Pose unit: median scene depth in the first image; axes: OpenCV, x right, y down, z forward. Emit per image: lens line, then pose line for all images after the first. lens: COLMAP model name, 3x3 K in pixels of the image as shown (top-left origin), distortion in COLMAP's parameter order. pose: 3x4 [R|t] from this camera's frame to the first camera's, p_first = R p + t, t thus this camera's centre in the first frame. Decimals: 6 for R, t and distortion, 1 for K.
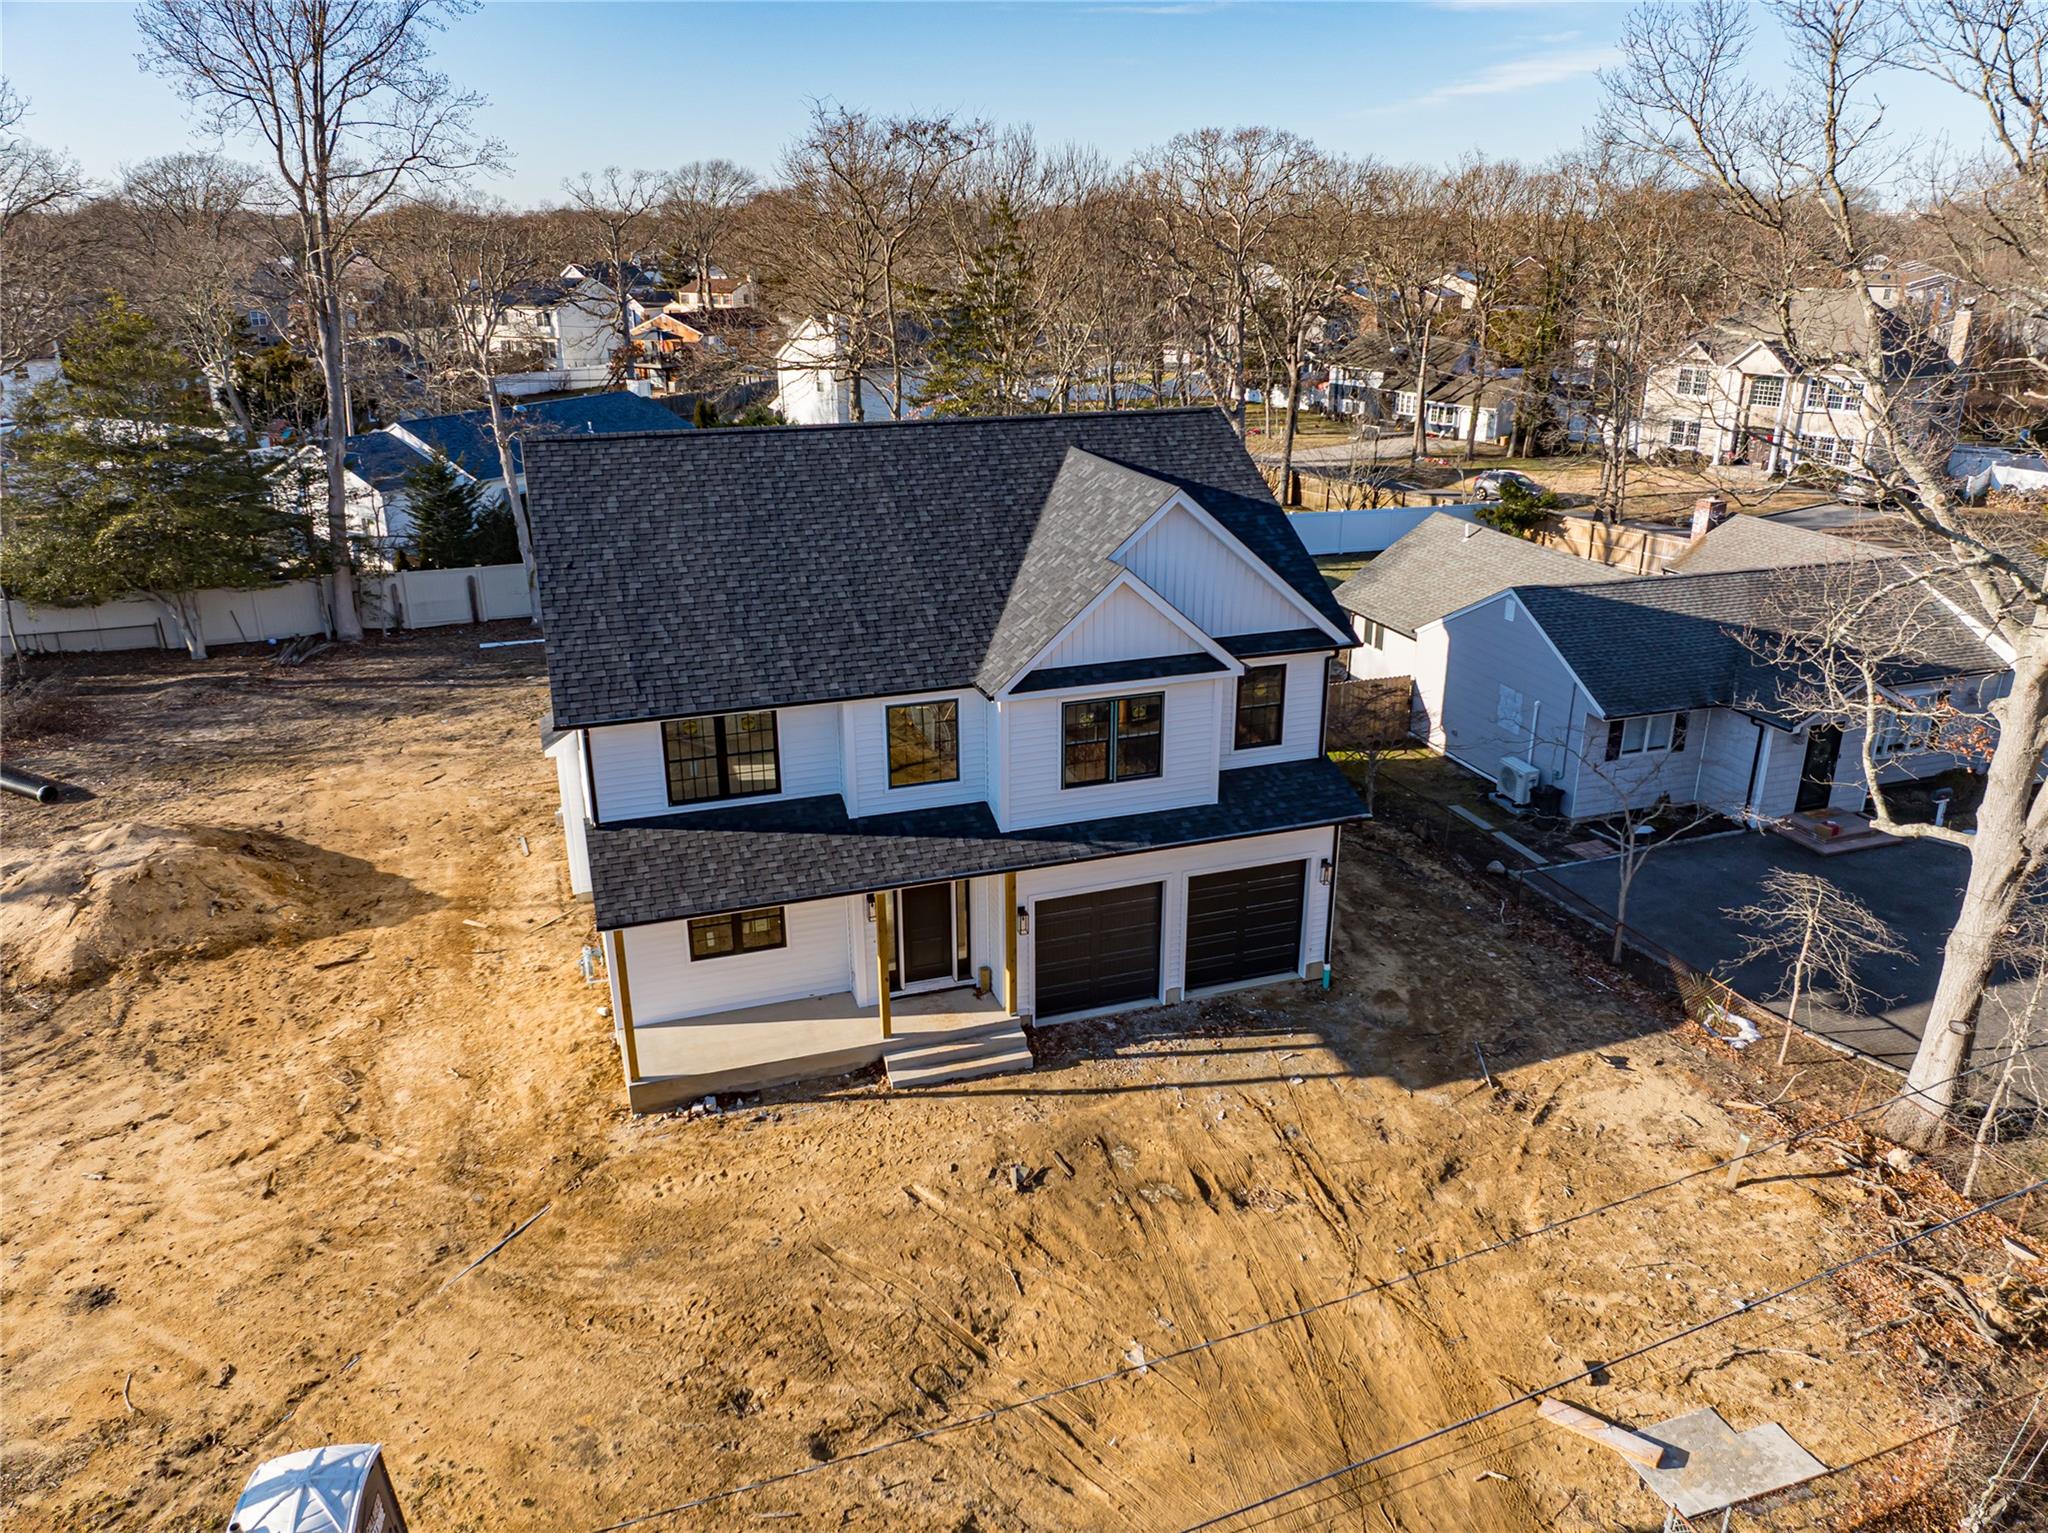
lens RADIAL K [[1436.1, 0, 1025.2], [0, 1436.1, 770.5], [0, 0, 1]] dist [-0.025911, 0.010533]
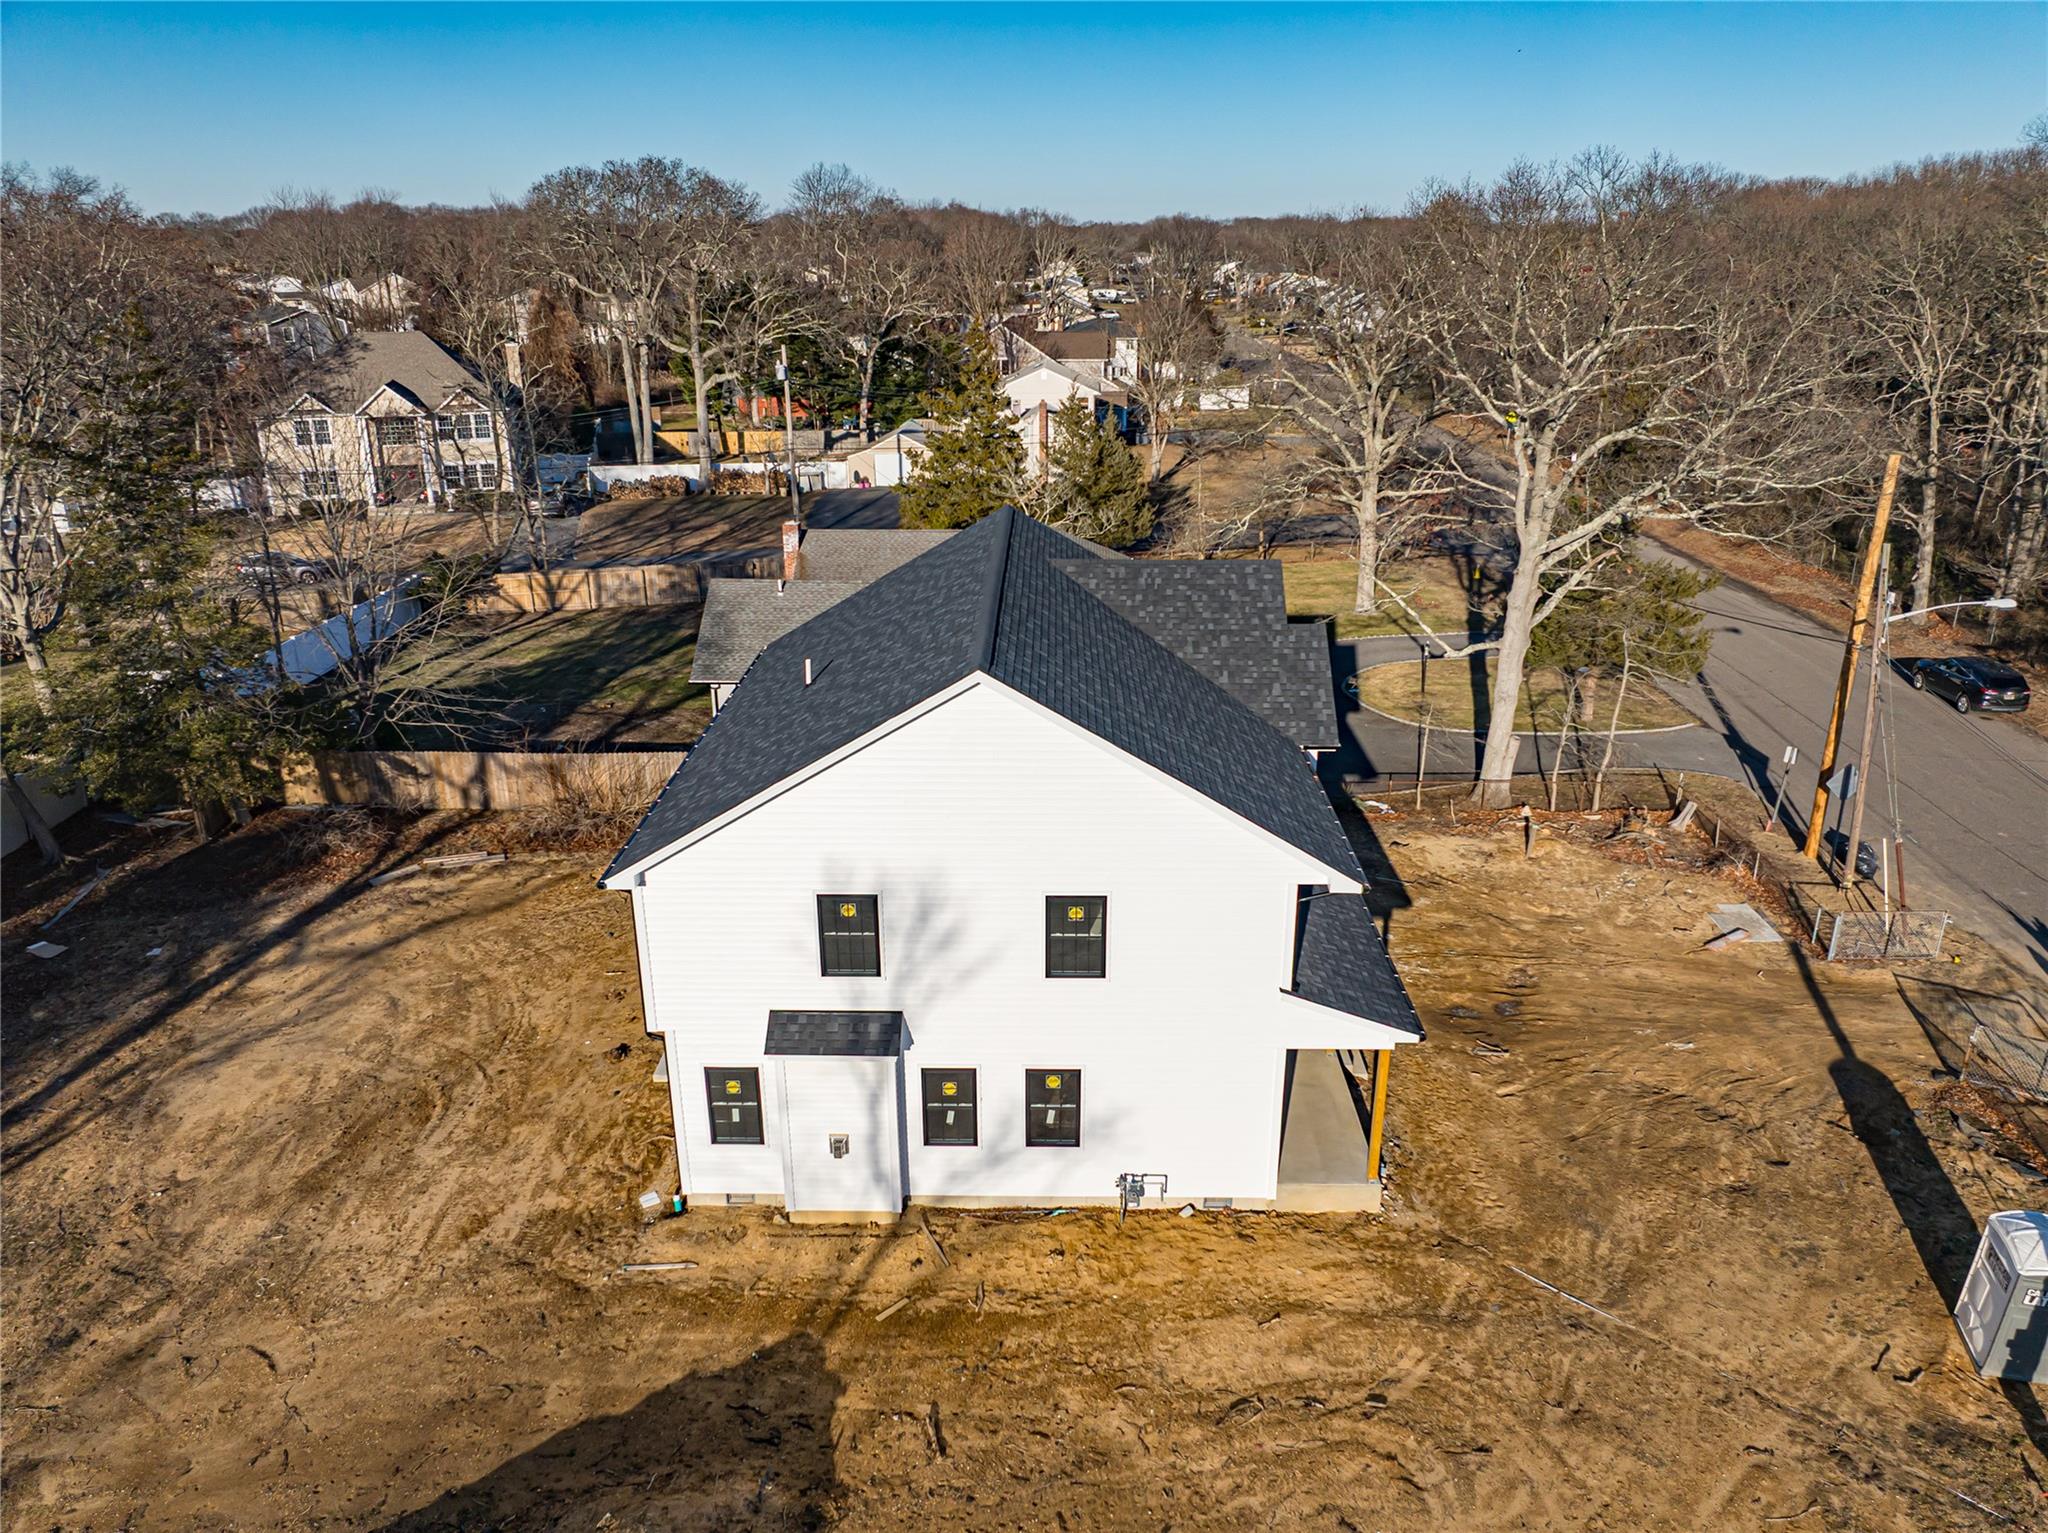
lens RADIAL K [[1436.1, 0, 1023.0], [0, 1436.1, 768.0], [0, 0, 1]] dist [-0.025911, 0.010533]
pose [[0.341852, -0.326067, 0.881372, -1.118999], [0.329576, 0.919906, 0.212492, -0.357932], [-0.880066, 0.217838, 0.421936, 0.649700]]
